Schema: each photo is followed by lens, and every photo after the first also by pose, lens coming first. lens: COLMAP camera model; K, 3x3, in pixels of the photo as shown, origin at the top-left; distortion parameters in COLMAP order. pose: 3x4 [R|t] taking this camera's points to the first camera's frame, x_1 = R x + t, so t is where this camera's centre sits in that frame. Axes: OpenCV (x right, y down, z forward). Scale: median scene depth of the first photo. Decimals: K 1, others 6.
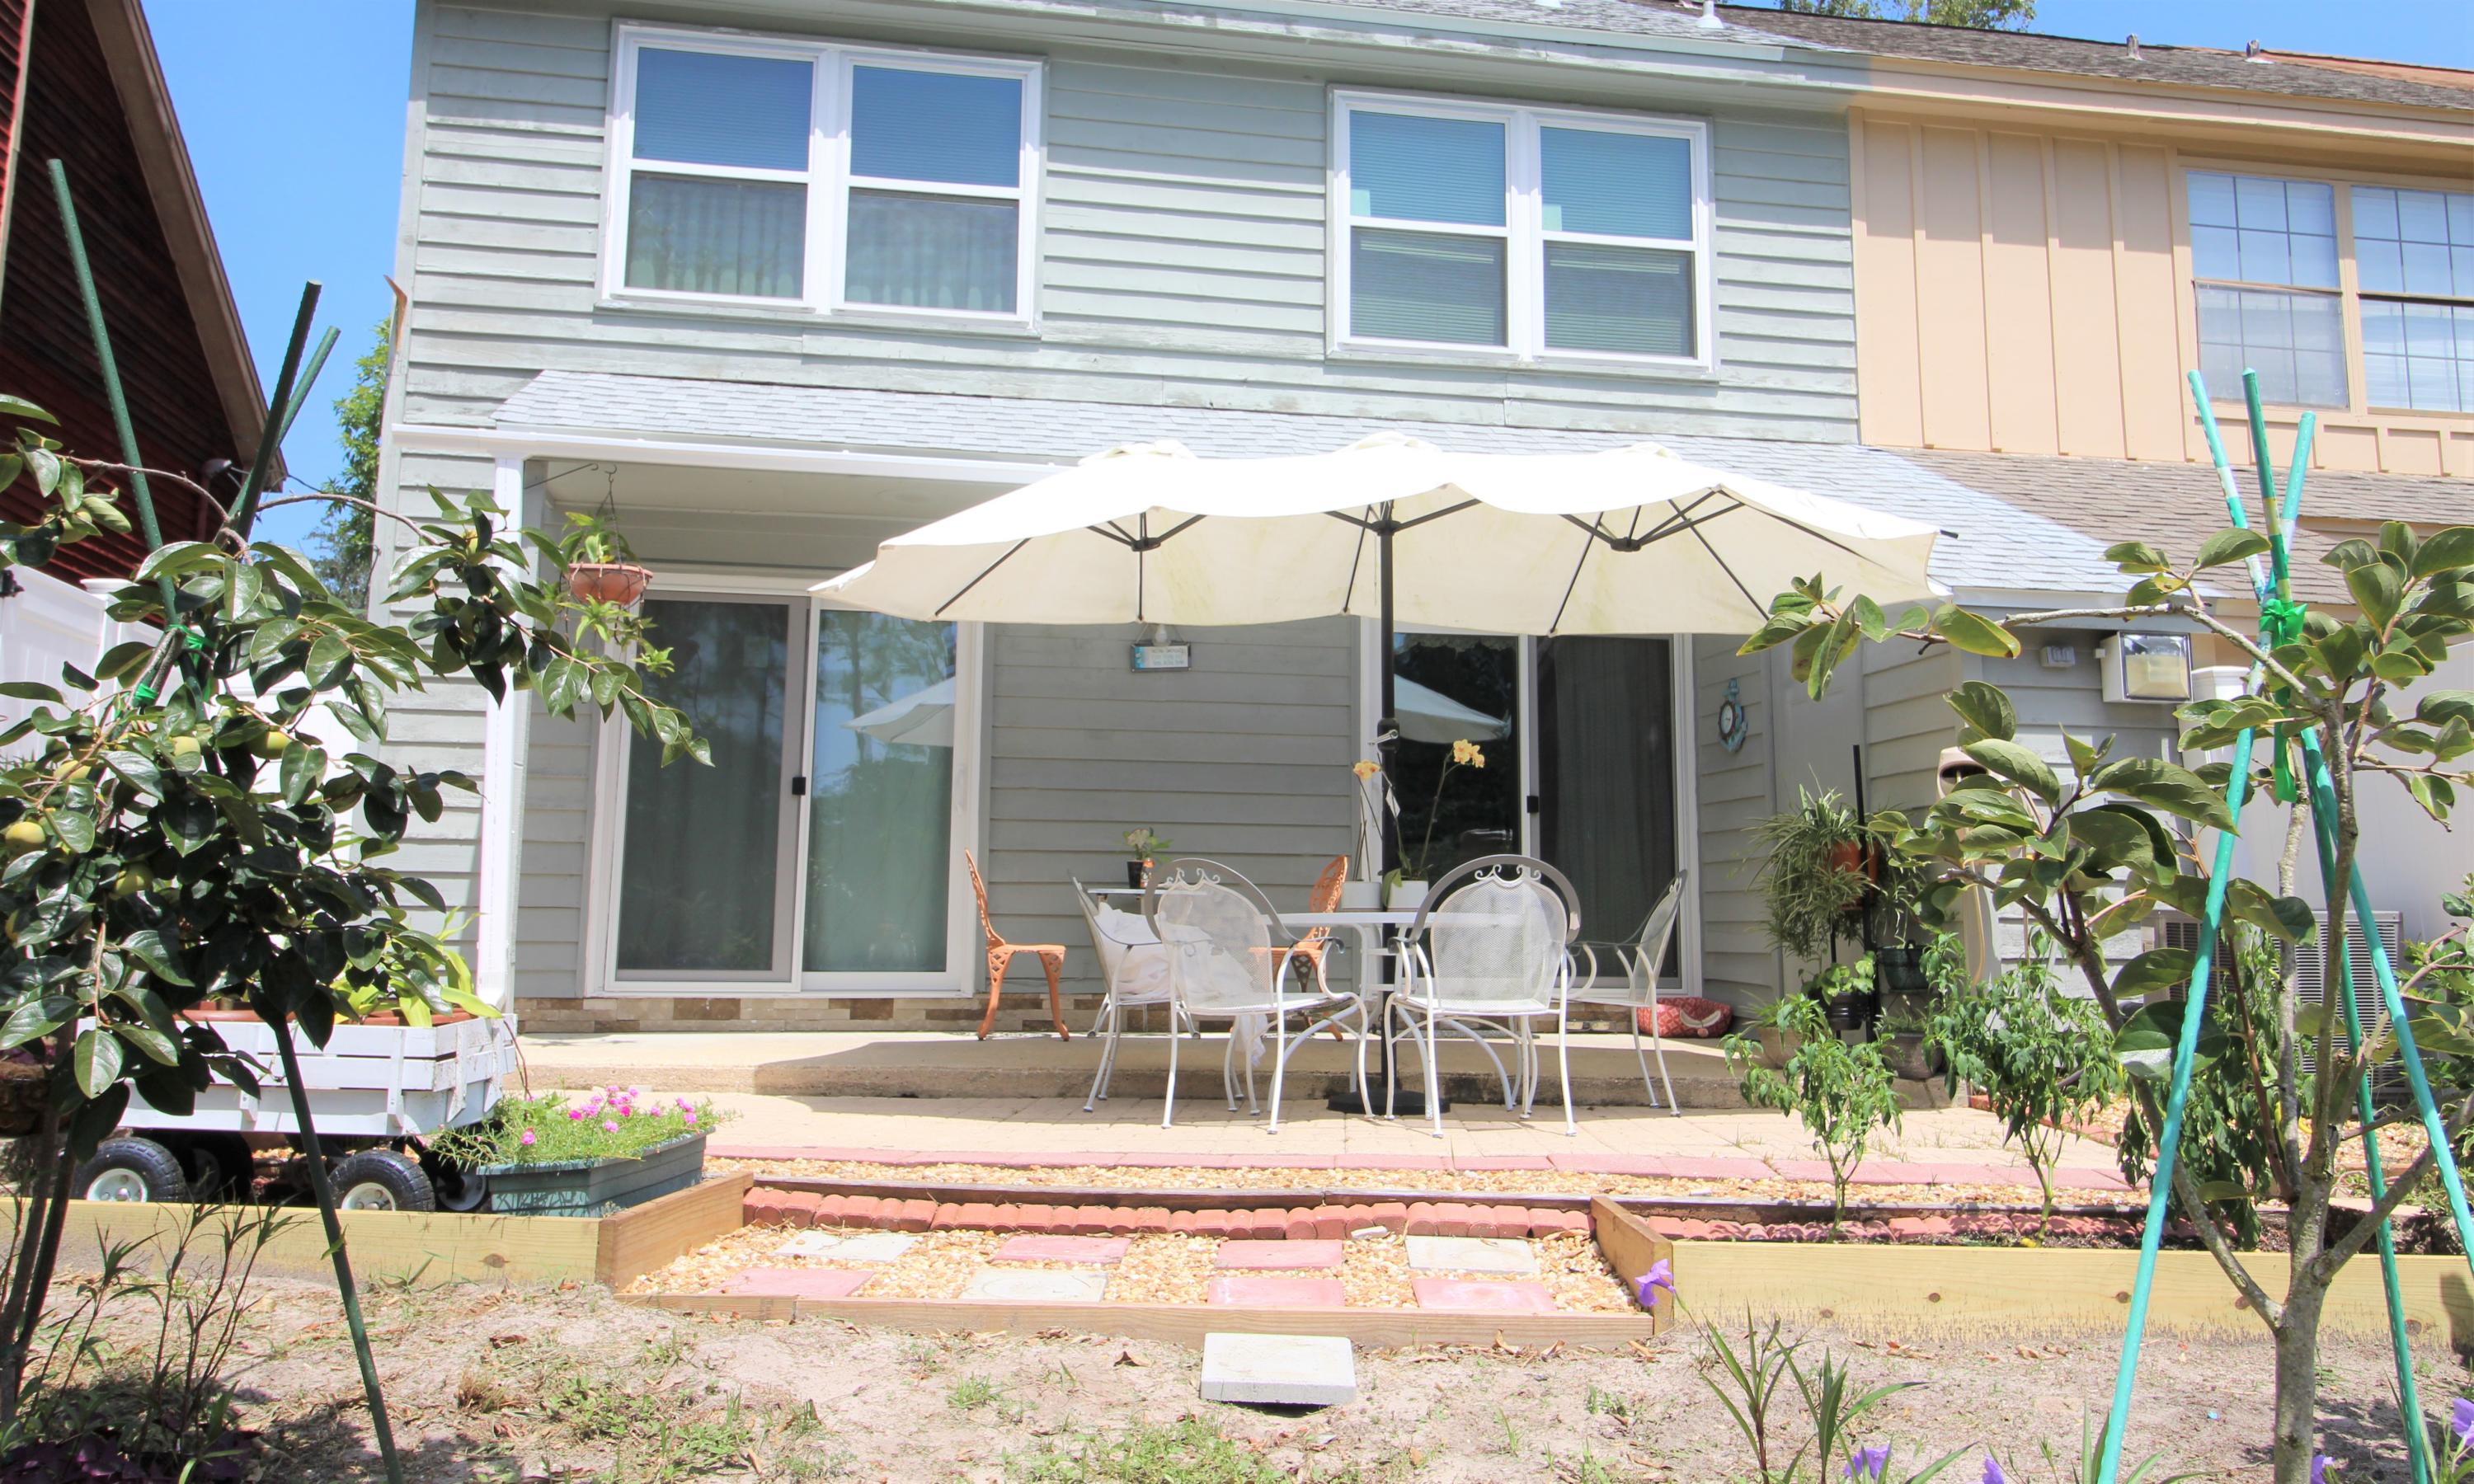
lens RADIAL K [[1990.8, 0, 1245.1], [0, 1990.8, 630.0], [0, 0, 1]] dist [0.015701, -0.002393]
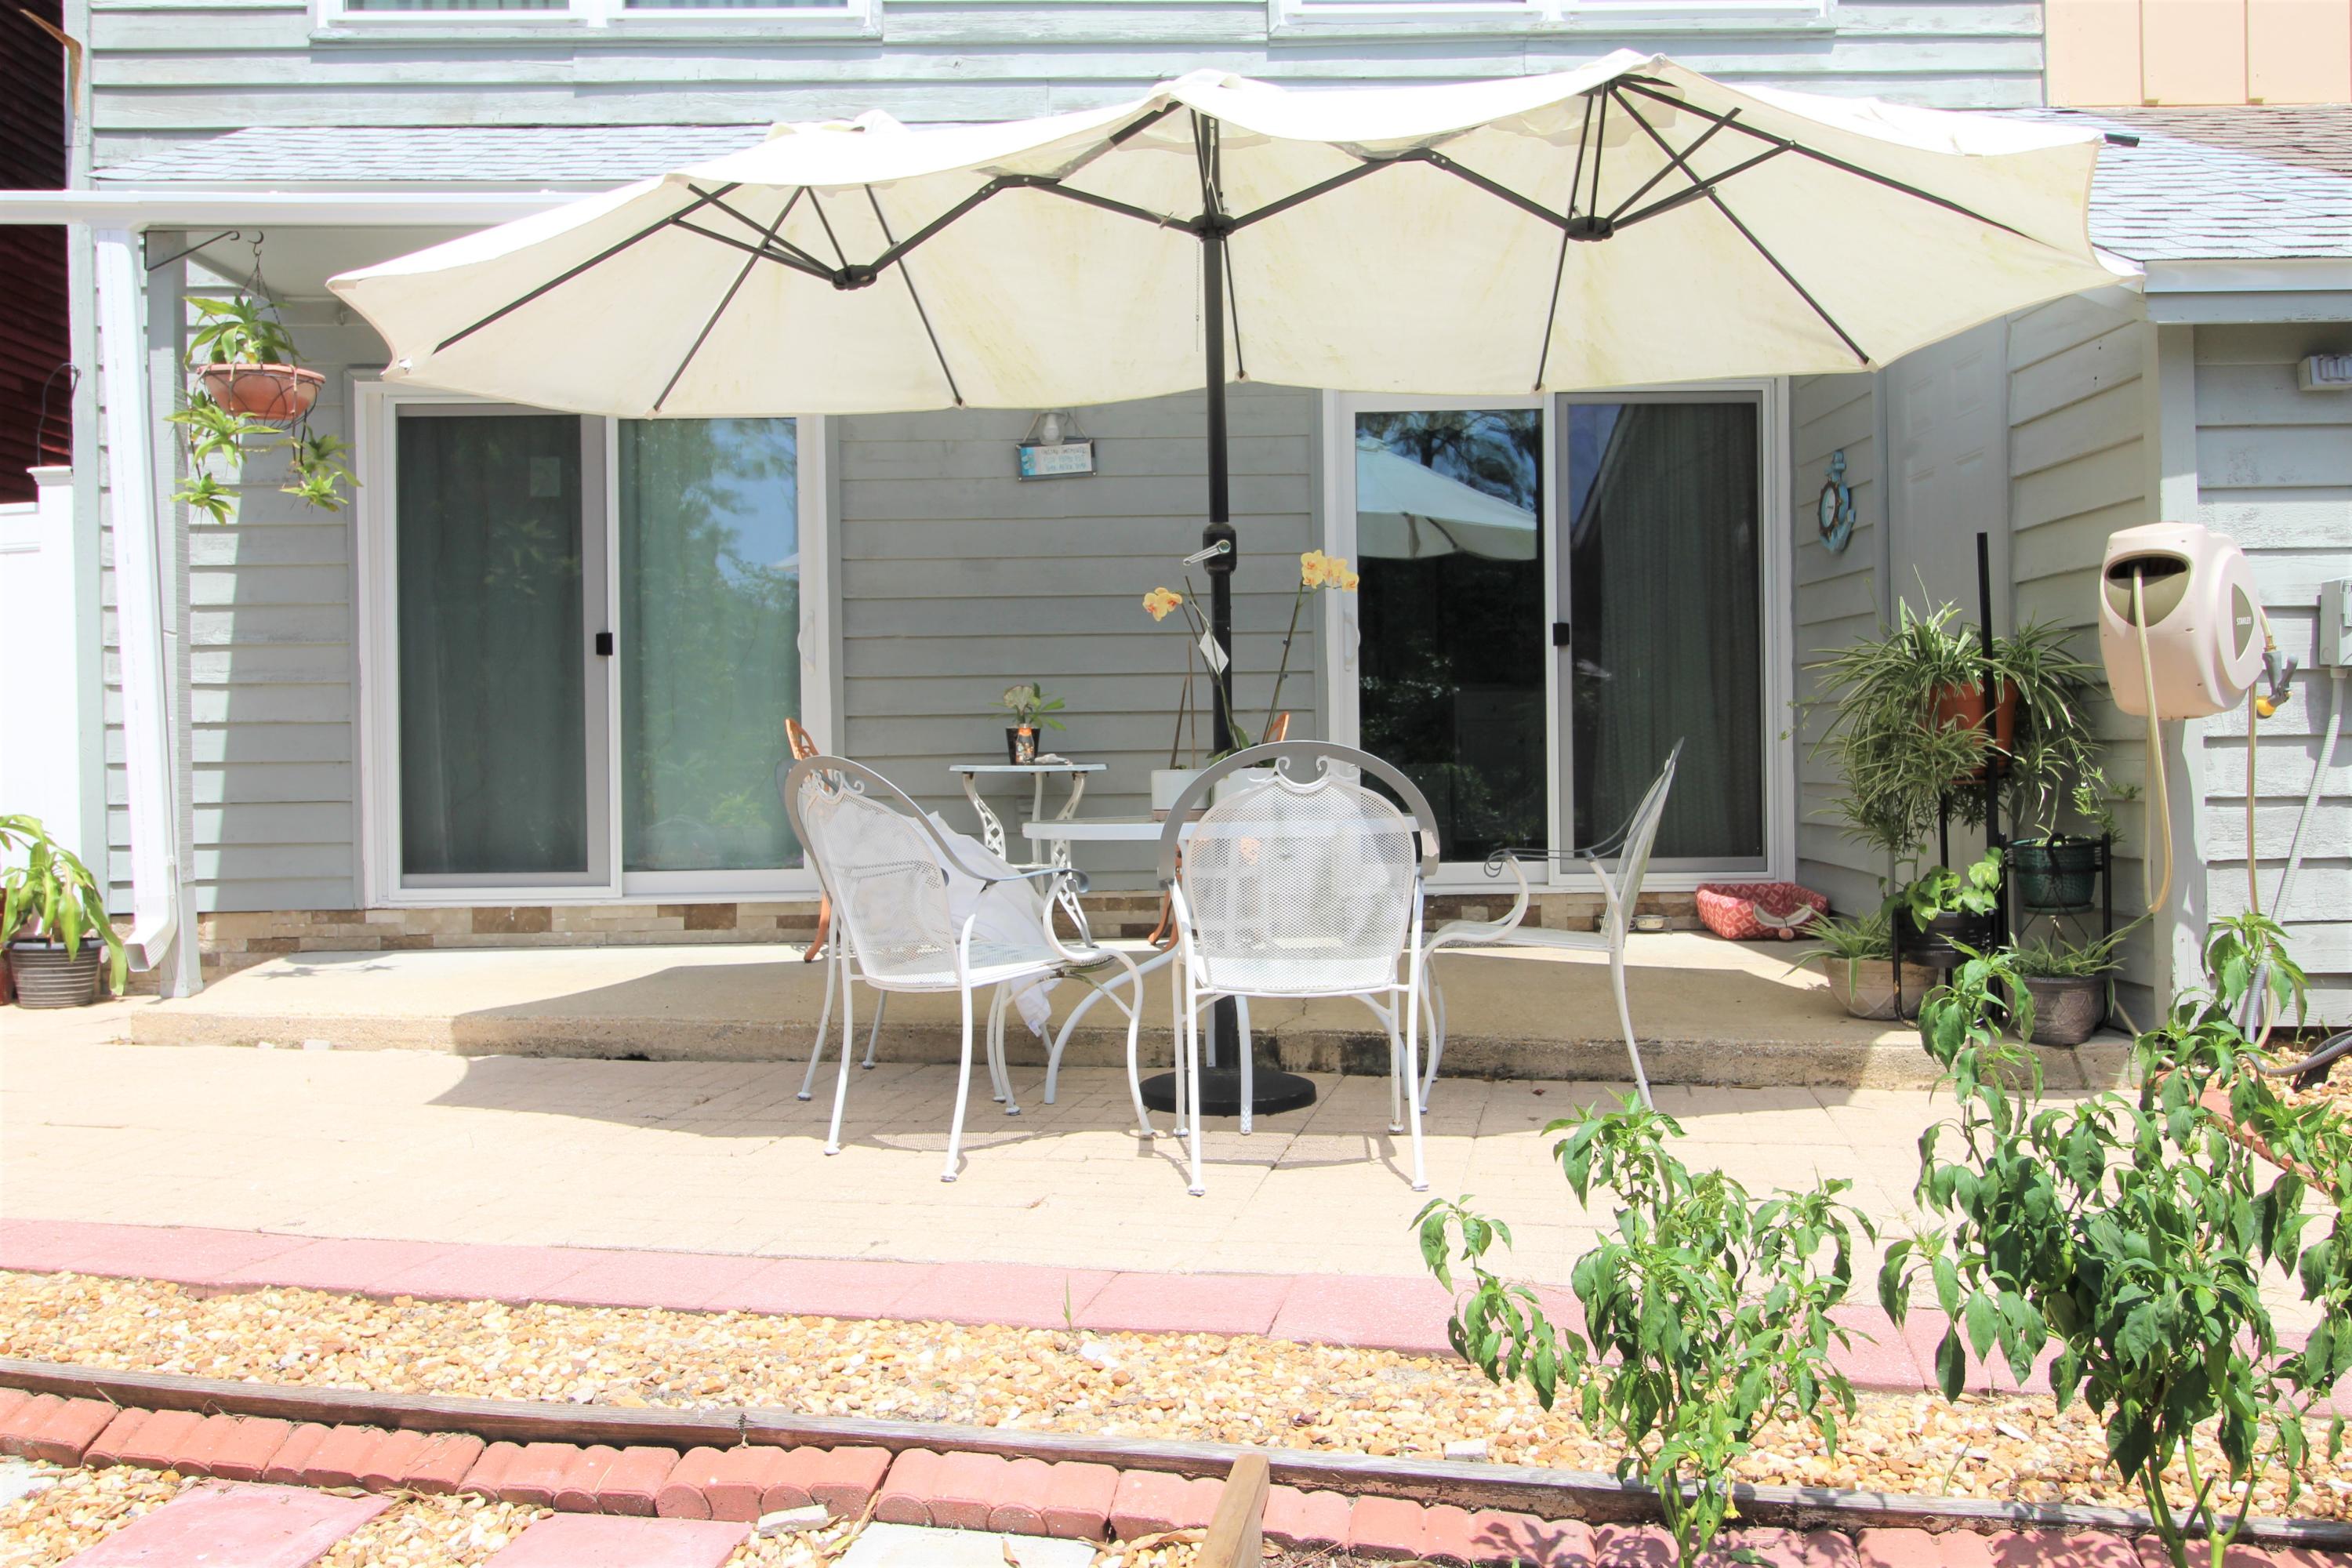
lens RADIAL K [[1872.6, 0, 1170.8], [0, 1872.6, 771.4], [0, 0, 1]] dist [0.014644, -0.009673]
pose [[0.985250, -0.021963, -0.169707, 0.123531], [0.049203, 0.986210, 0.158017, 0.020620], [0.163896, -0.164037, 0.972744, 0.292411]]
